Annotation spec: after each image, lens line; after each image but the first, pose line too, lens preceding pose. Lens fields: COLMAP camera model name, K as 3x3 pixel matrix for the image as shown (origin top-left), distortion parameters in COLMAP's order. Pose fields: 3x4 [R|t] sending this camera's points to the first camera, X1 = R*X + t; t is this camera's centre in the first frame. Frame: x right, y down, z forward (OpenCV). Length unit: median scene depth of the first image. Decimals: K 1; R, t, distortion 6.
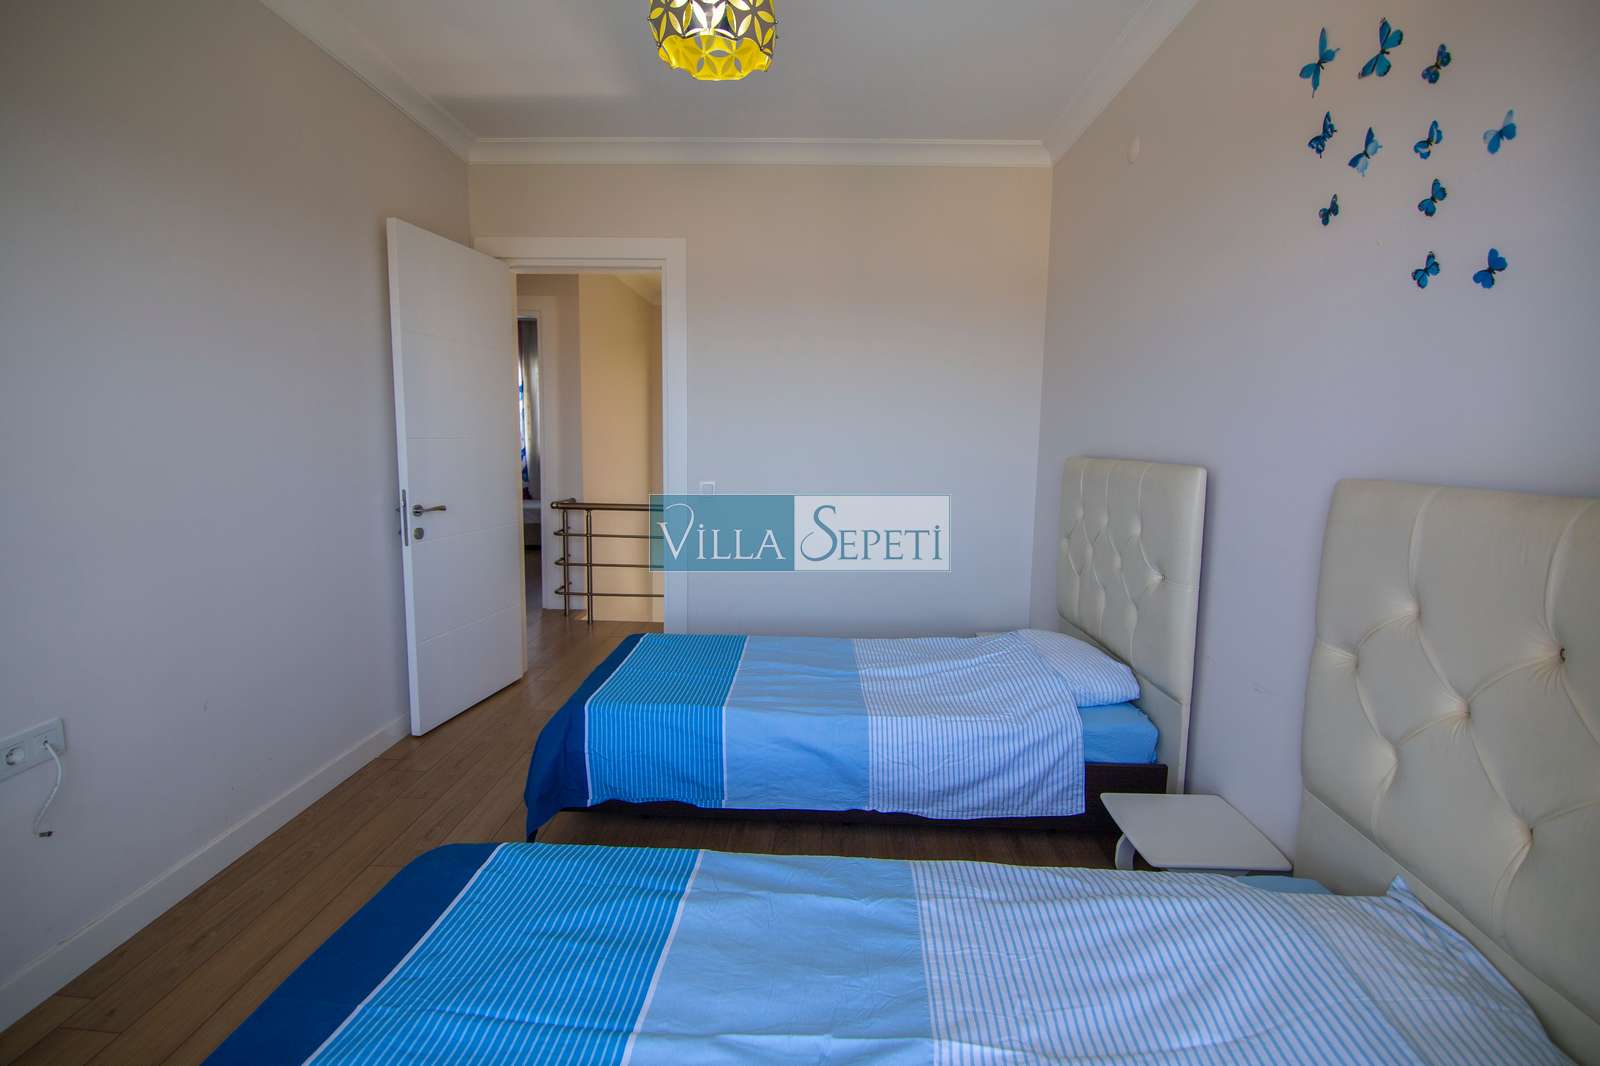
lens RADIAL K [[714.6, 0, 804.1], [0, 714.6, 527.8], [0, 0, 1]] dist [-0.000966, -0.011102]
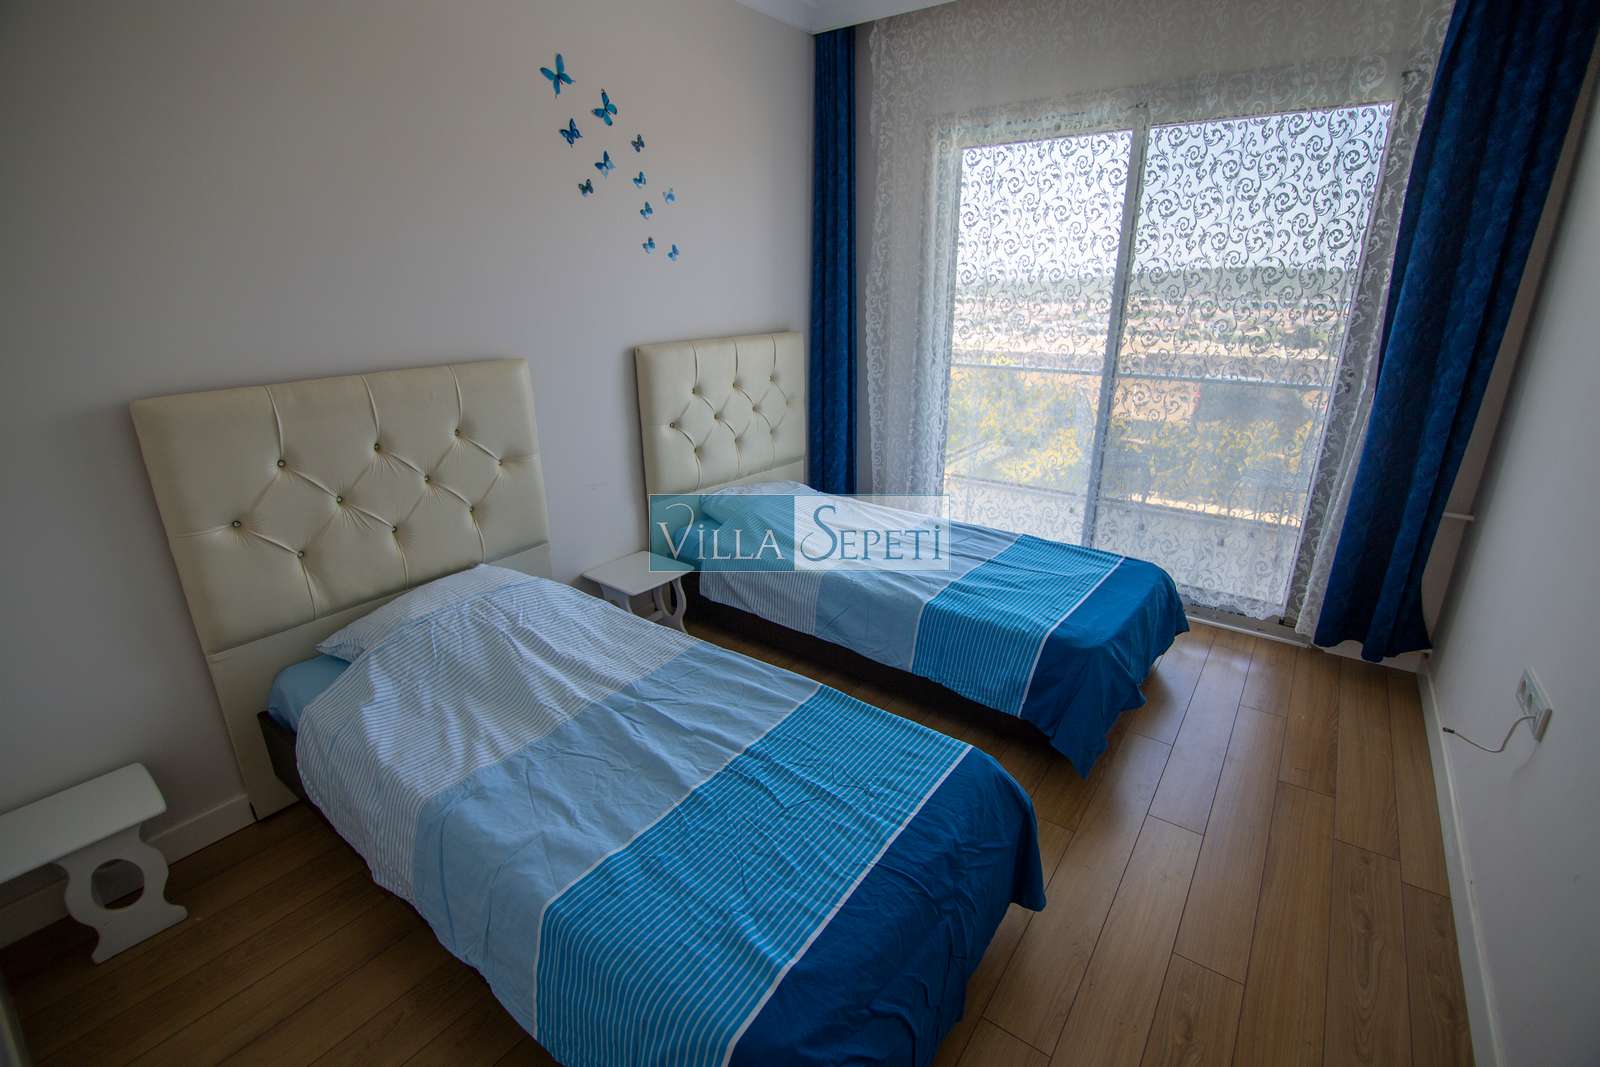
lens RADIAL K [[714.6, 0, 804.1], [0, 714.6, 528.3], [0, 0, 1]] dist [-0.000966, -0.011102]
pose [[-0.817583, -0.196221, 0.541345, -0.824507], [0.068515, 0.900314, 0.429814, -0.450768], [-0.571719, 0.388499, -0.722638, 2.454799]]
